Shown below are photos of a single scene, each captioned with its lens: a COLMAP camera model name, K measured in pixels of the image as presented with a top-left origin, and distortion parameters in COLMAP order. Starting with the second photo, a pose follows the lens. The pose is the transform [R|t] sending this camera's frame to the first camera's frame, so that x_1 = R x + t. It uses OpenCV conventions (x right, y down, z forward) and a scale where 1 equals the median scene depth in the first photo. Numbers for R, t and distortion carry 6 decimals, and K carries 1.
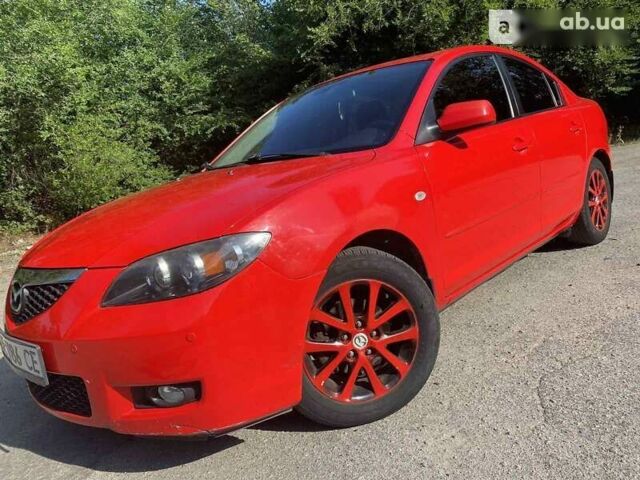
lens RADIAL K [[487.6, 0, 318.0], [0, 487.6, 237.6], [0, 0, 1]] dist [-0.001044, 0.001517]
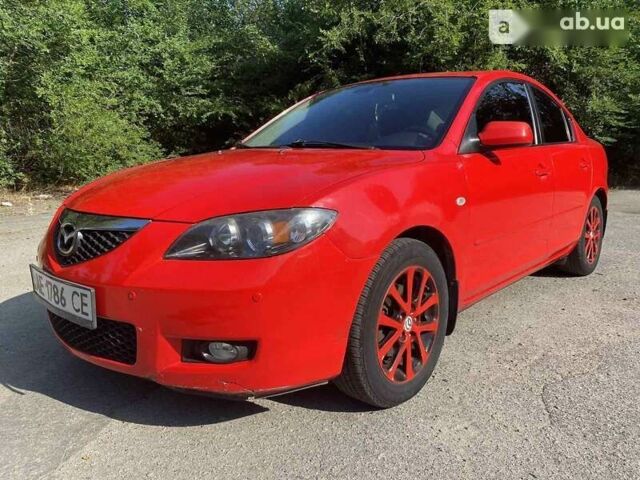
lens RADIAL K [[484.2, 0, 324.0], [0, 484.2, 241.6], [0, 0, 1]] dist [0.000729, -0.000053]
pose [[0.987494, 0.143307, 0.065721, -0.115904], [-0.143454, 0.989654, -0.002498, 0.038323], [-0.065399, -0.006961, 0.997835, -0.024178]]
